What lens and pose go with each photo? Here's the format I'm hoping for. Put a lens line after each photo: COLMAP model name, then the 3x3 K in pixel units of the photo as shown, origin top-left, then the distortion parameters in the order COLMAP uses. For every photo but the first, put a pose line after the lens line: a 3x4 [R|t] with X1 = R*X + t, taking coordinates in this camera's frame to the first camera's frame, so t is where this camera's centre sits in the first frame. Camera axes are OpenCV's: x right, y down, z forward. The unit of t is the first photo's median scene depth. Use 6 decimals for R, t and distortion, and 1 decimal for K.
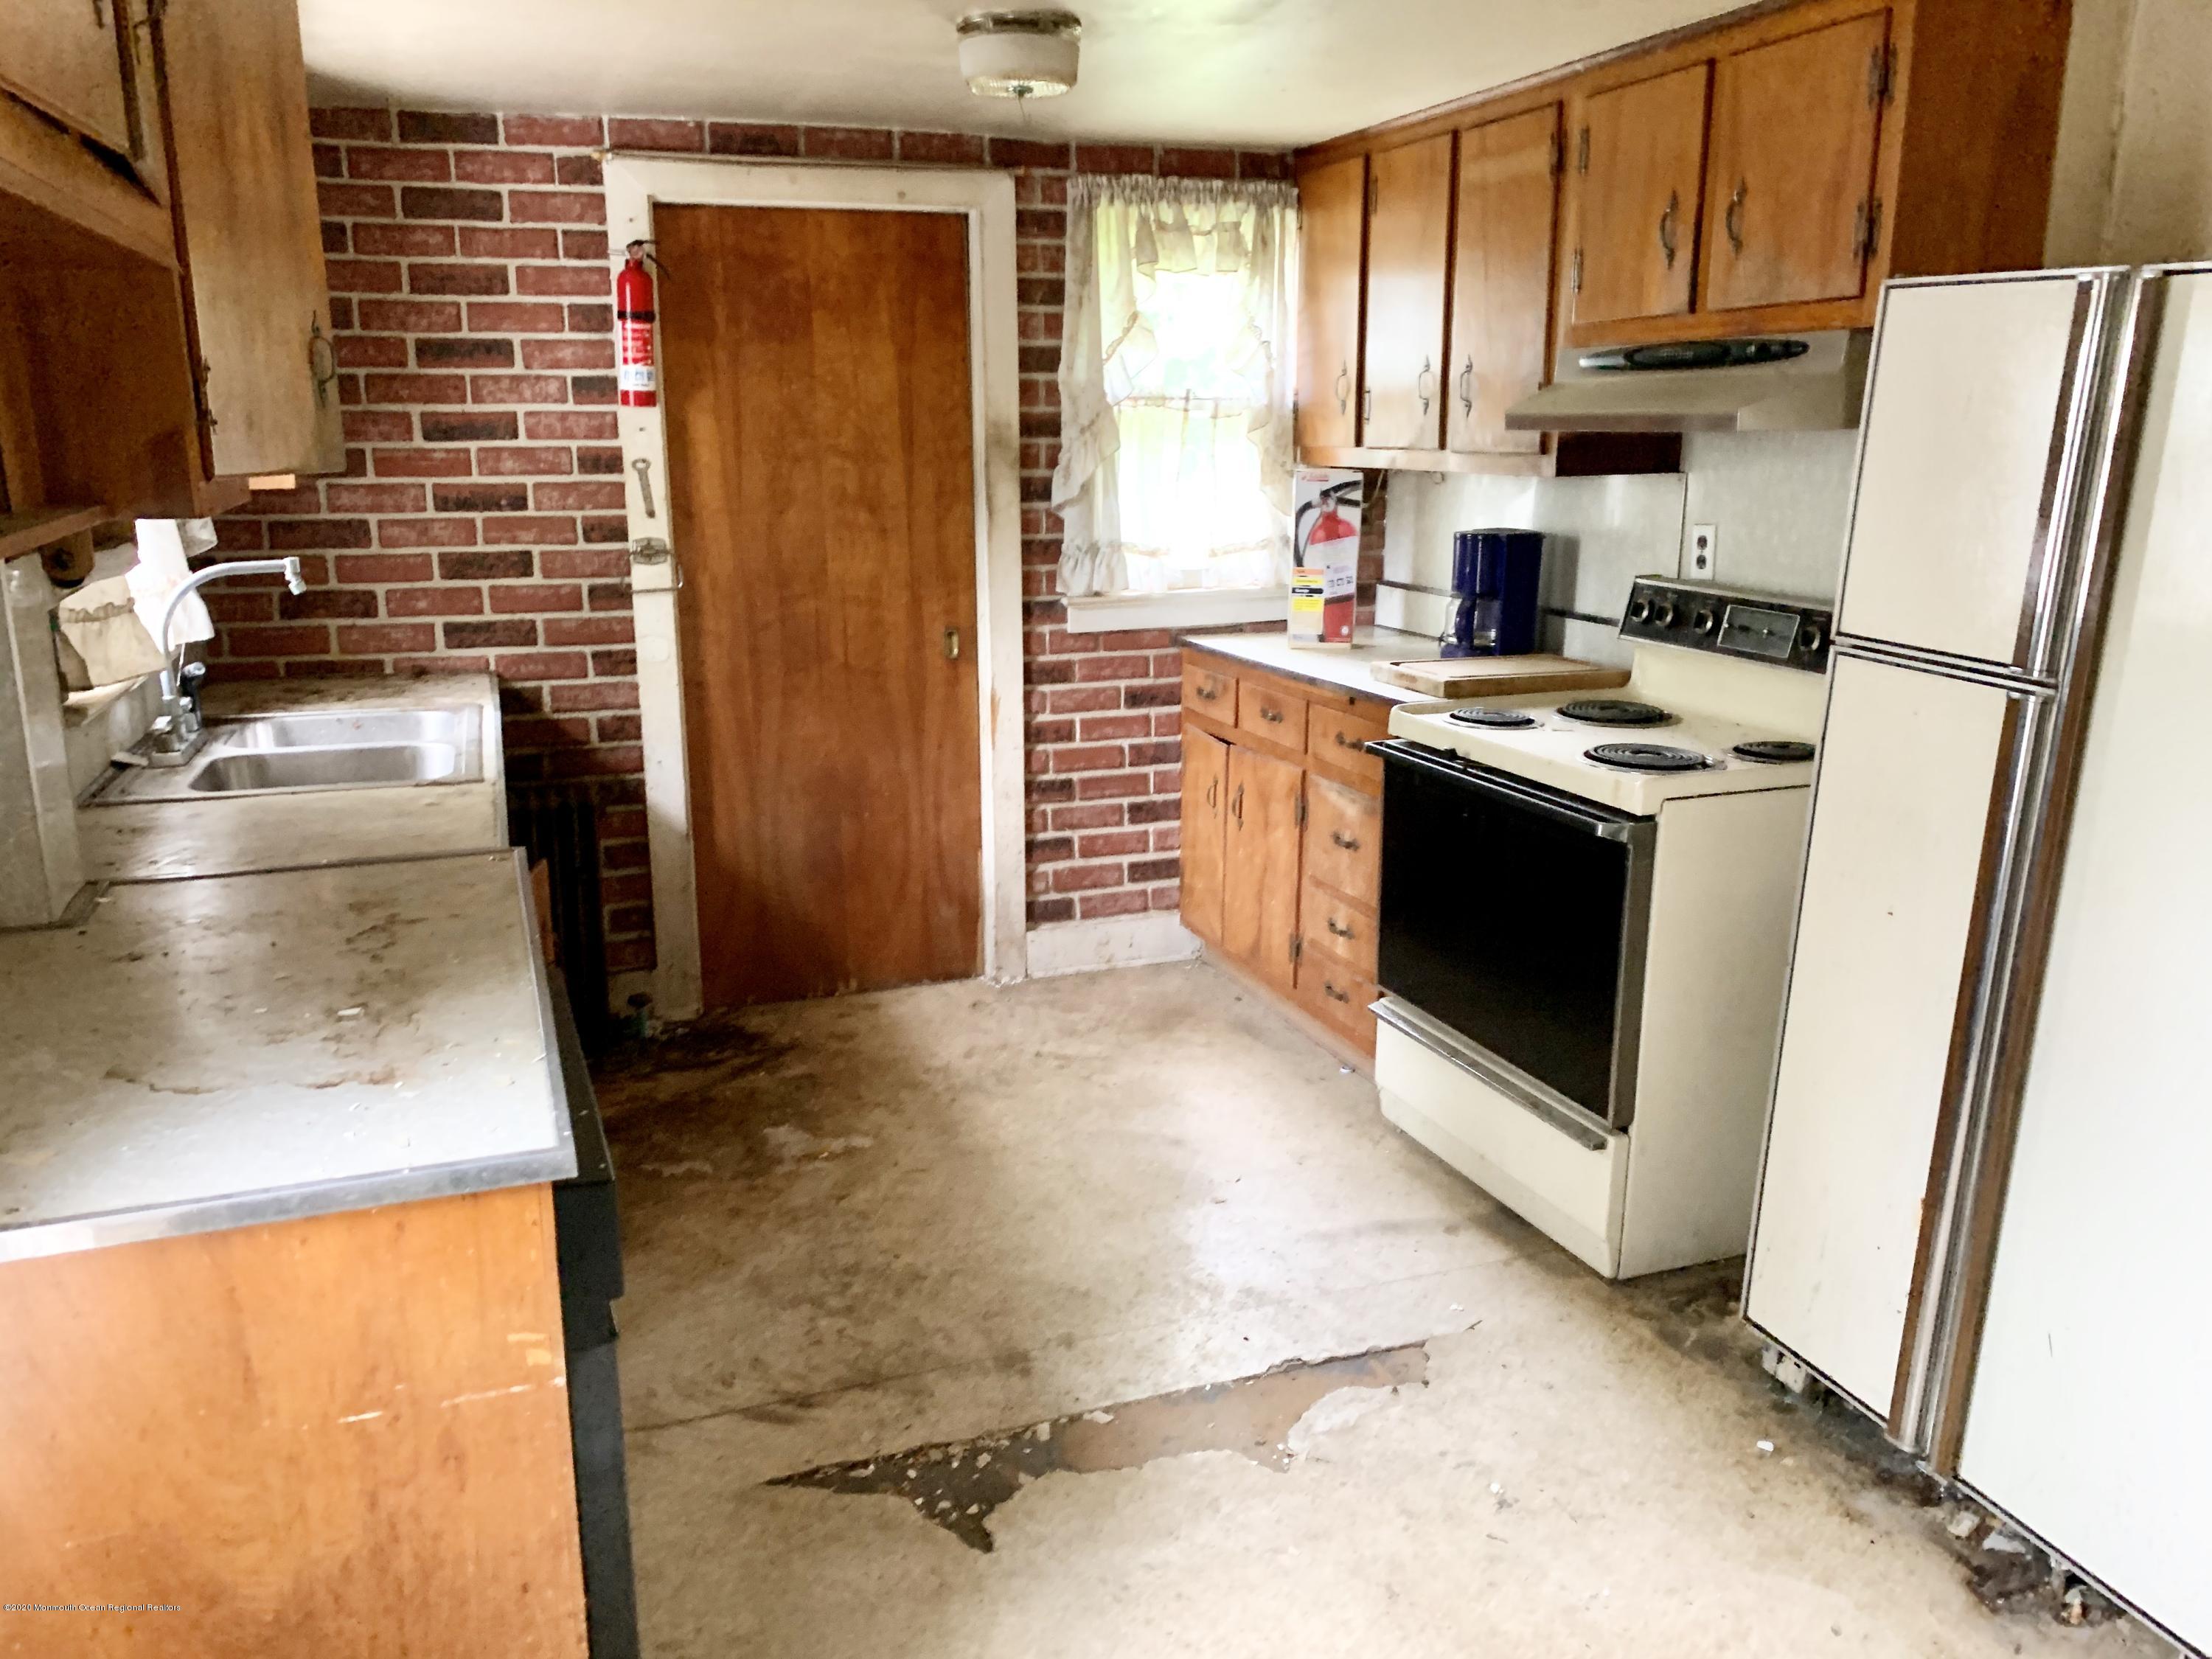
lens RADIAL K [[1672.9, 0, 1111.9], [0, 1672.9, 864.6], [0, 0, 1]] dist [0.045456, -0.072663]
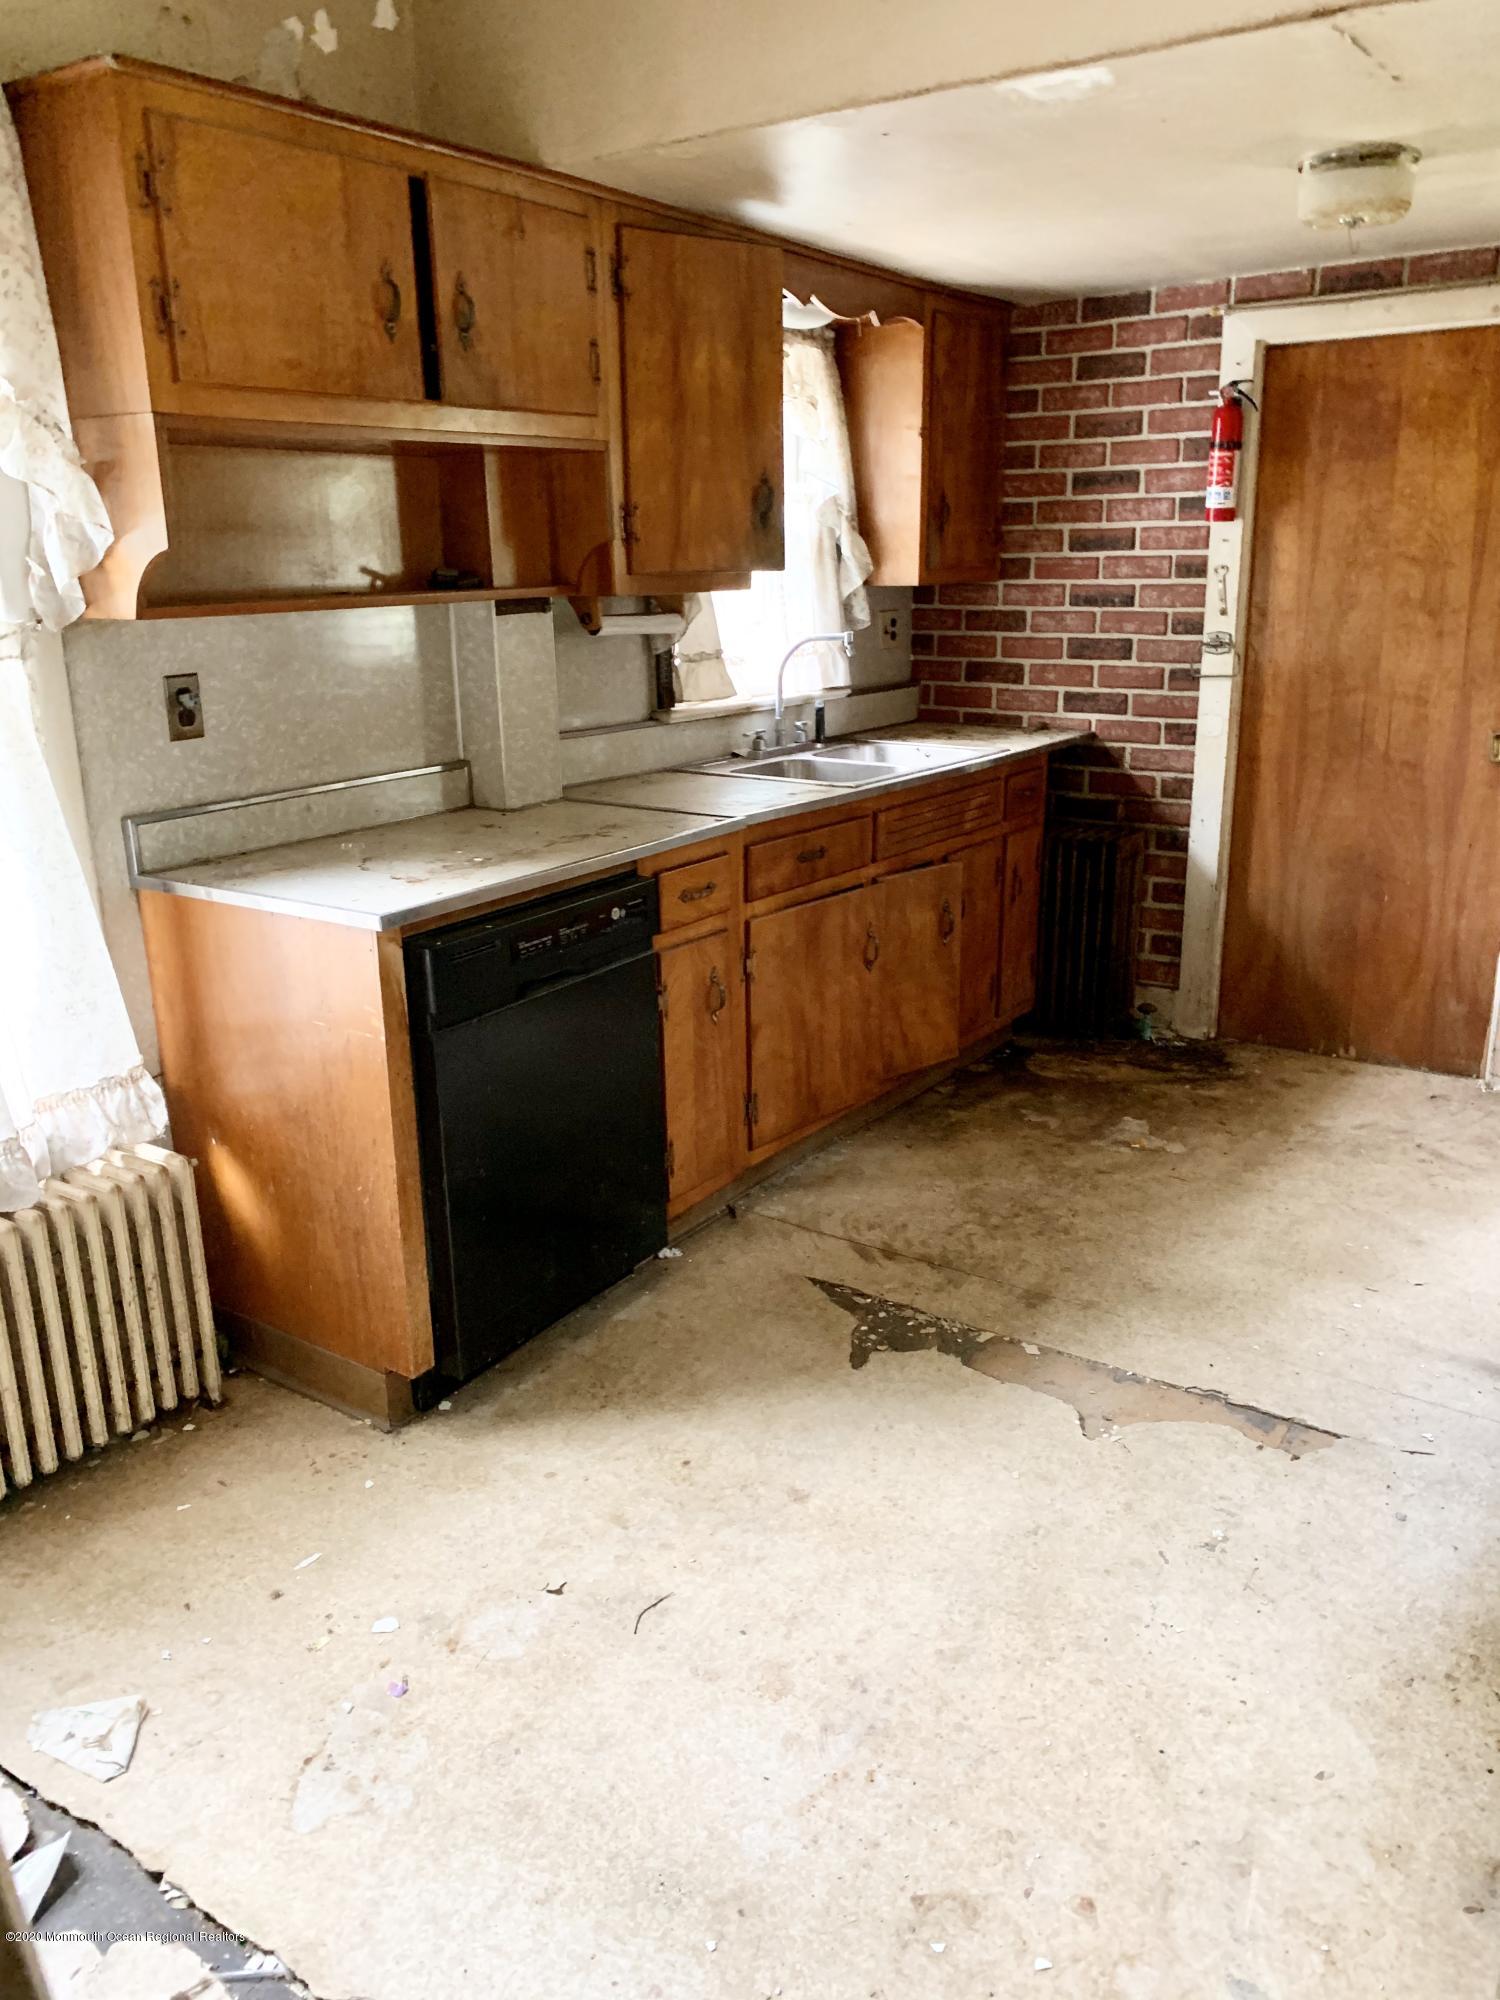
lens RADIAL K [[1512.6, 0, 736.6], [0, 1512.6, 1022.3], [0, 0, 1]] dist [0.045456, -0.072663]
pose [[0.569421, 0.238698, -0.786628, 0.468804], [-0.198611, 0.968513, 0.150120, -0.019319], [0.797693, 0.070751, 0.598899, 0.096047]]
